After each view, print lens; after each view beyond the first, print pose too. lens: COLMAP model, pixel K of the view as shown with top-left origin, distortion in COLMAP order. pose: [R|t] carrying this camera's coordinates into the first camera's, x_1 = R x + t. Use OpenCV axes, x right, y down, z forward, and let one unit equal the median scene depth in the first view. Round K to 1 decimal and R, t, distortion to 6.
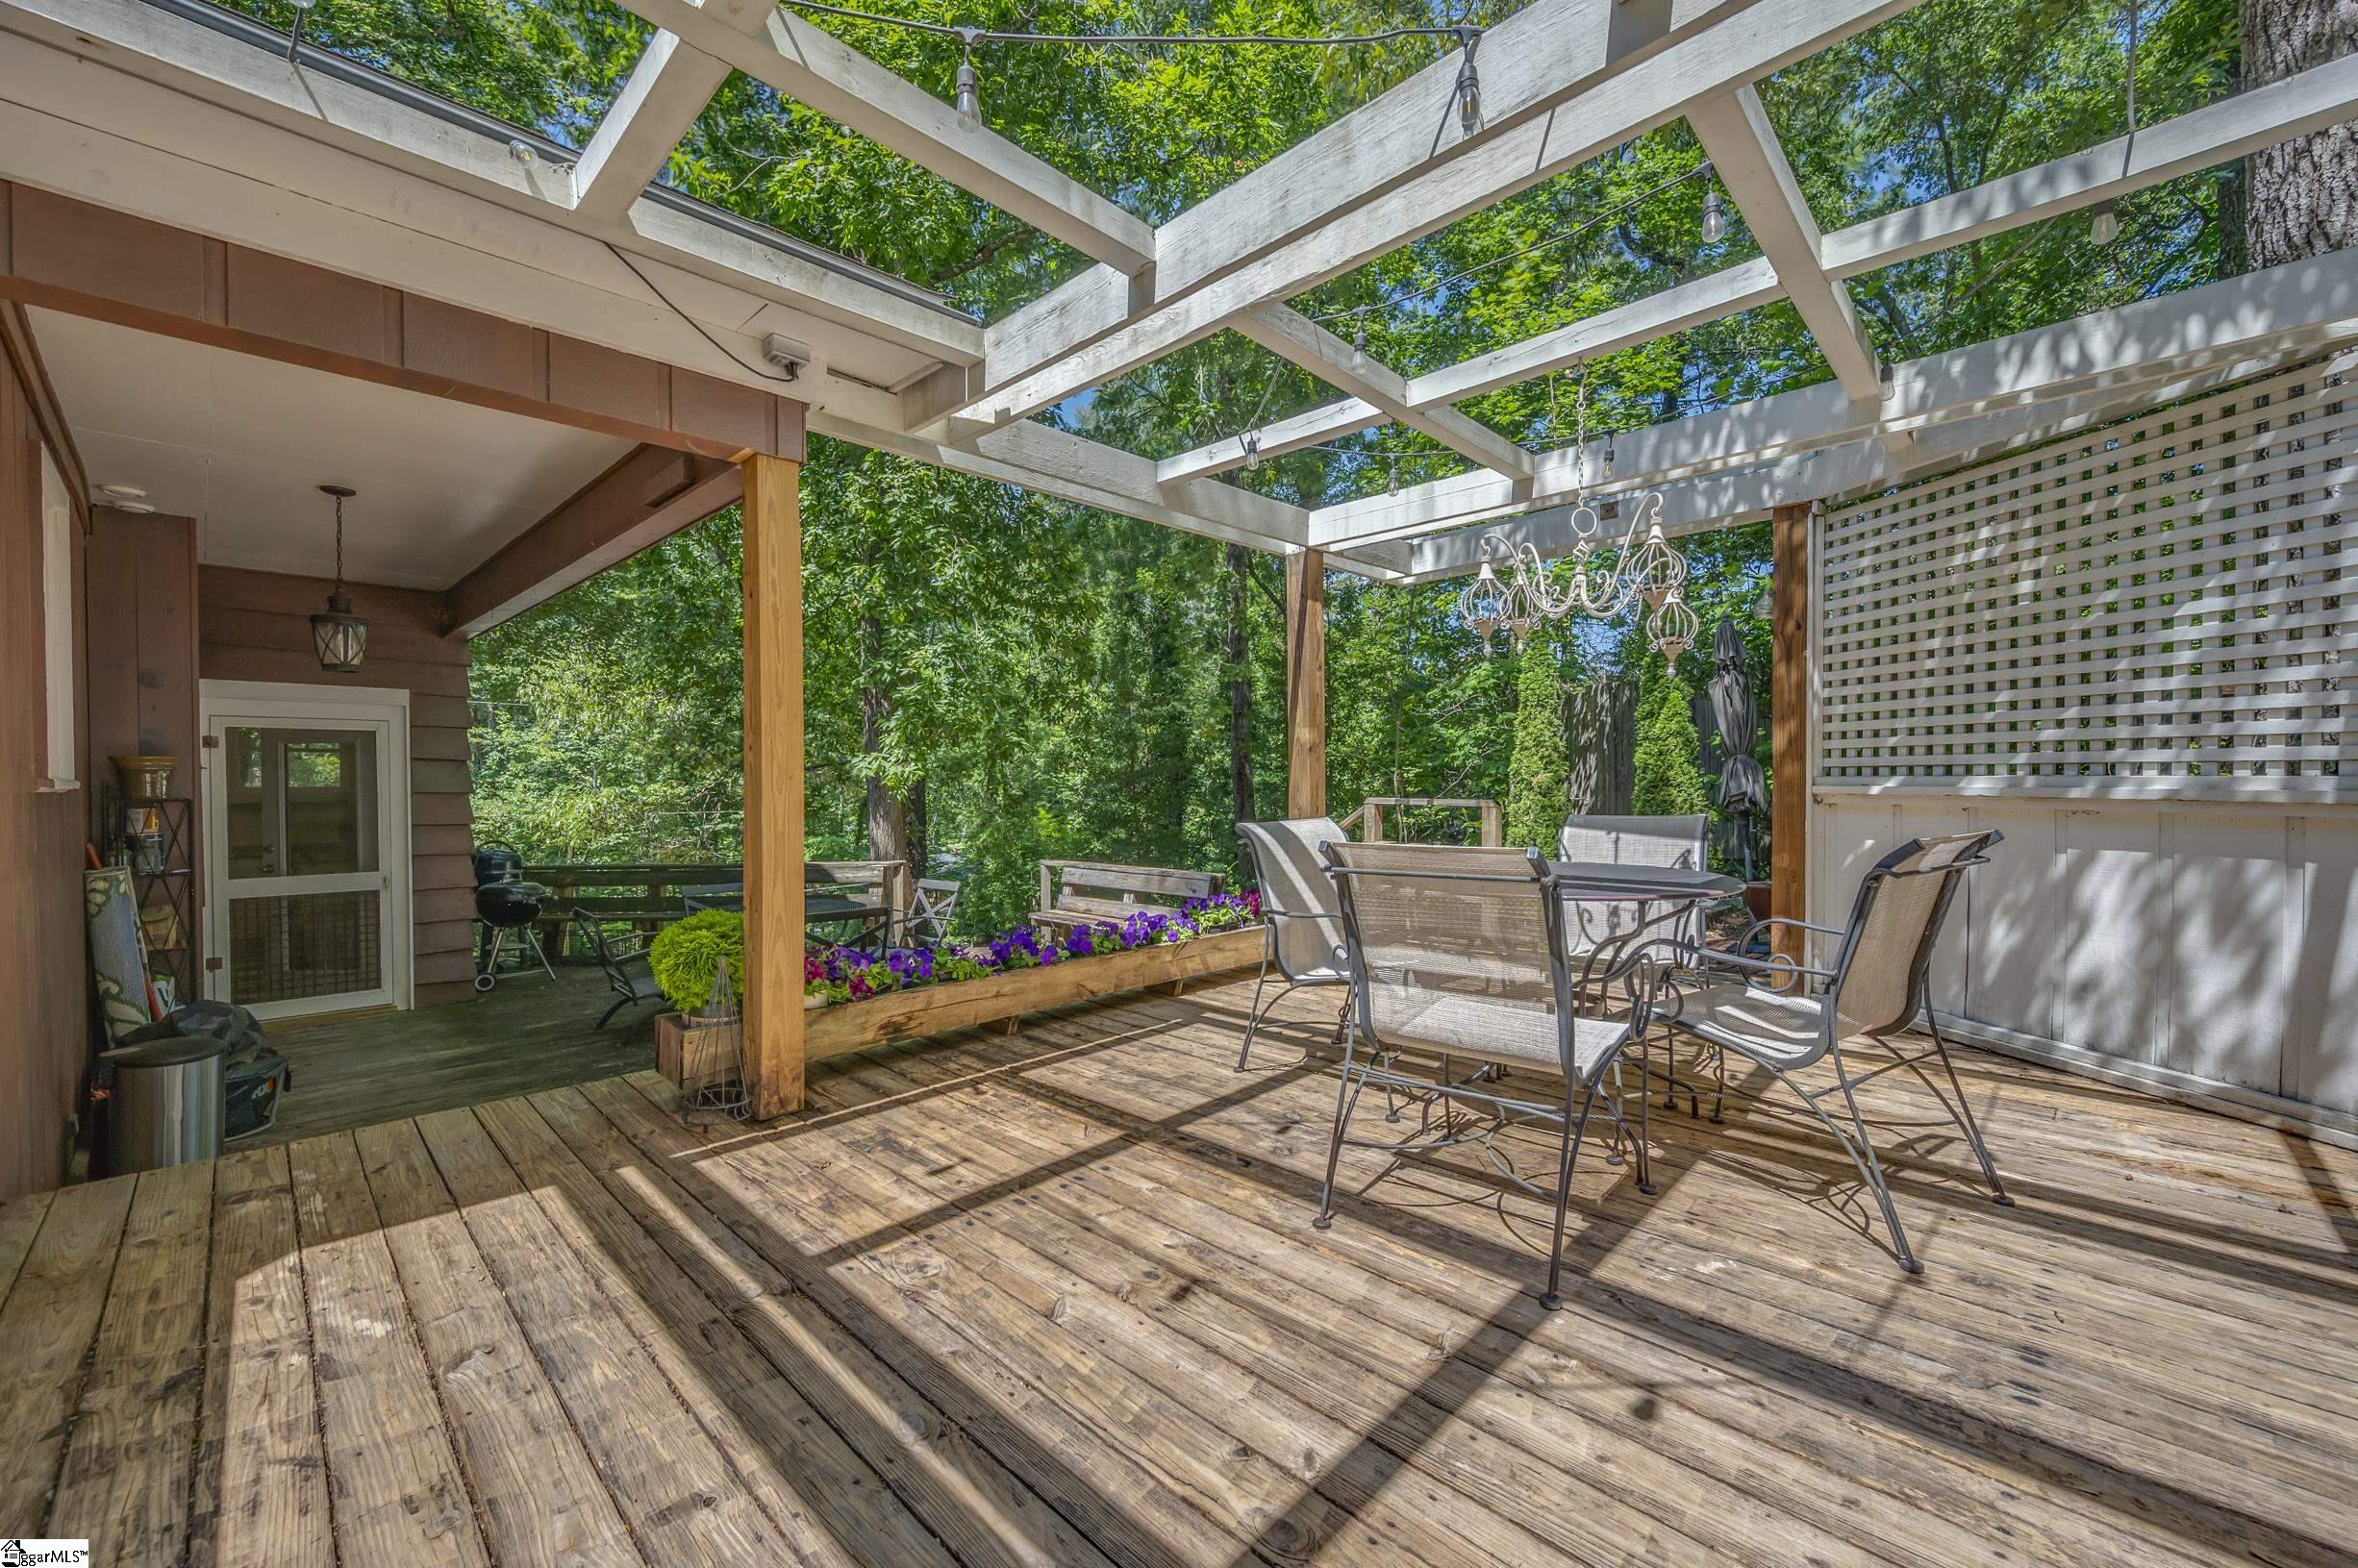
lens RADIAL K [[948.9, 0, 1179.0], [0, 948.9, 784.0], [0, 0, 1]] dist [-0.000305, 0.000094]
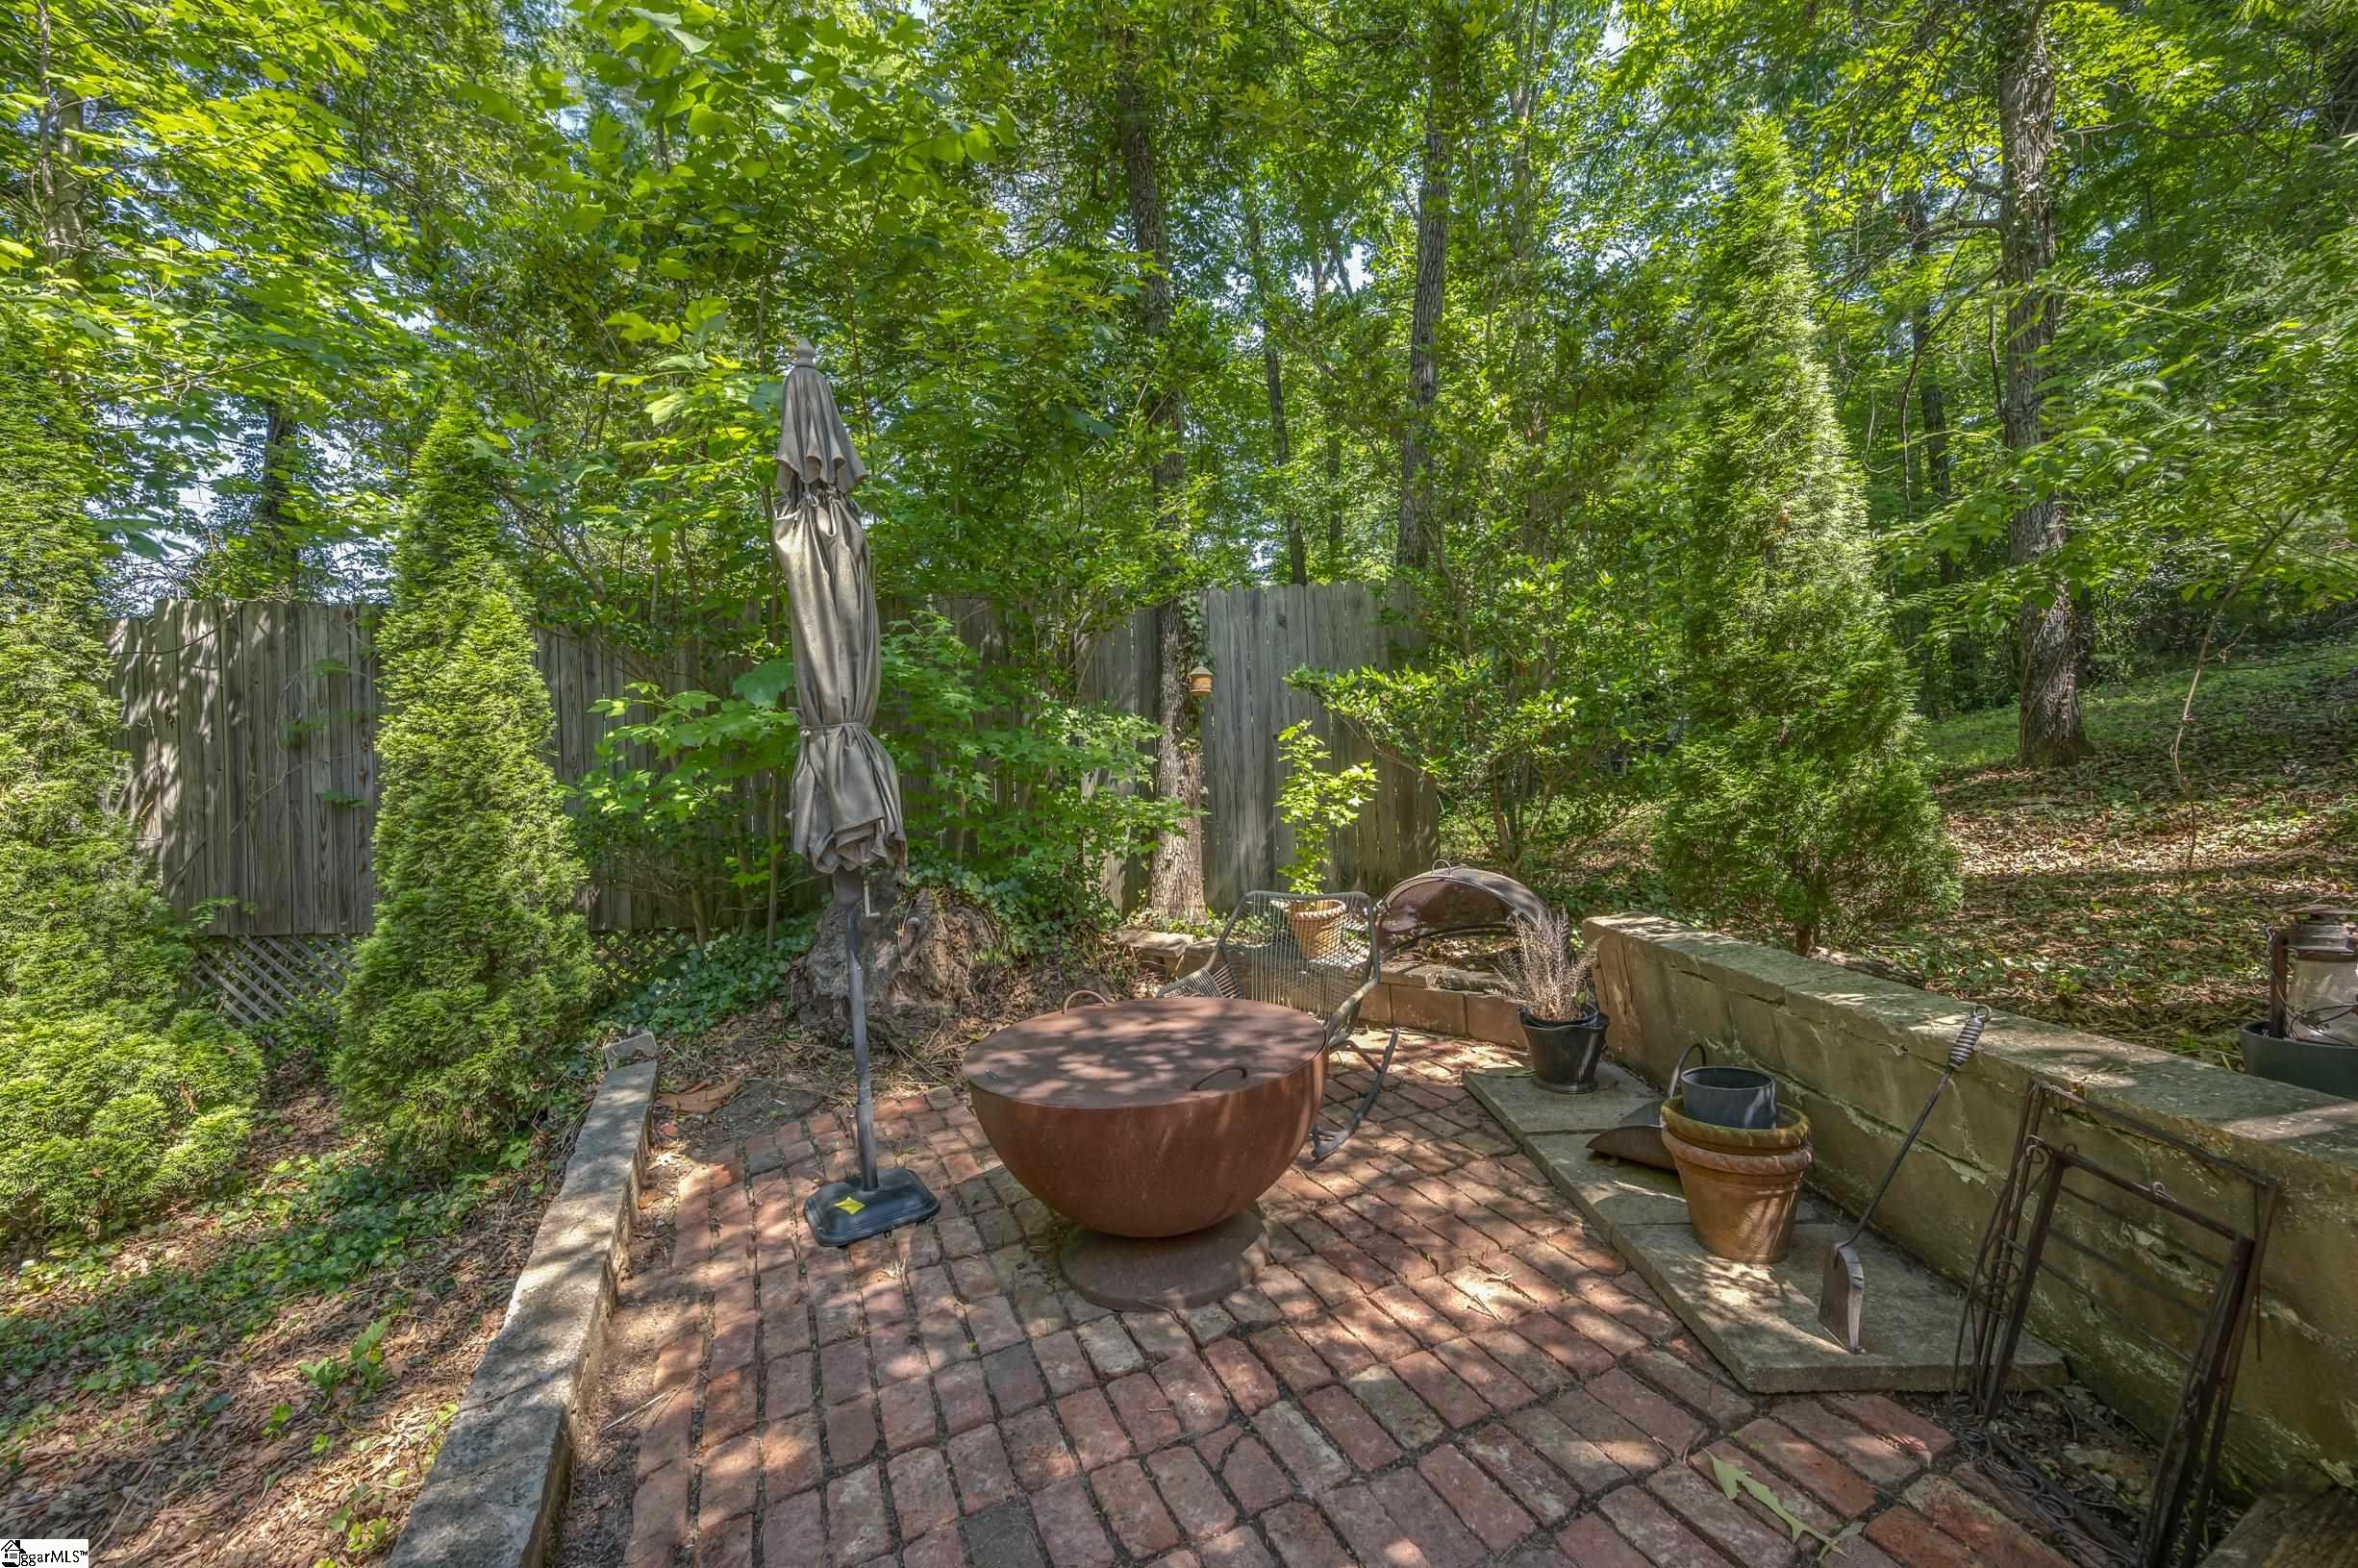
lens RADIAL K [[932.0, 0, 1190.3], [0, 932.0, 783.1], [0, 0, 1]] dist [0.000129, -0.000107]
pose [[0.282643, 0.006648, 0.959202, 0.626277], [0.013405, 0.999851, -0.010880, -0.001281], [-0.959131, 0.015934, 0.282512, 1.782408]]
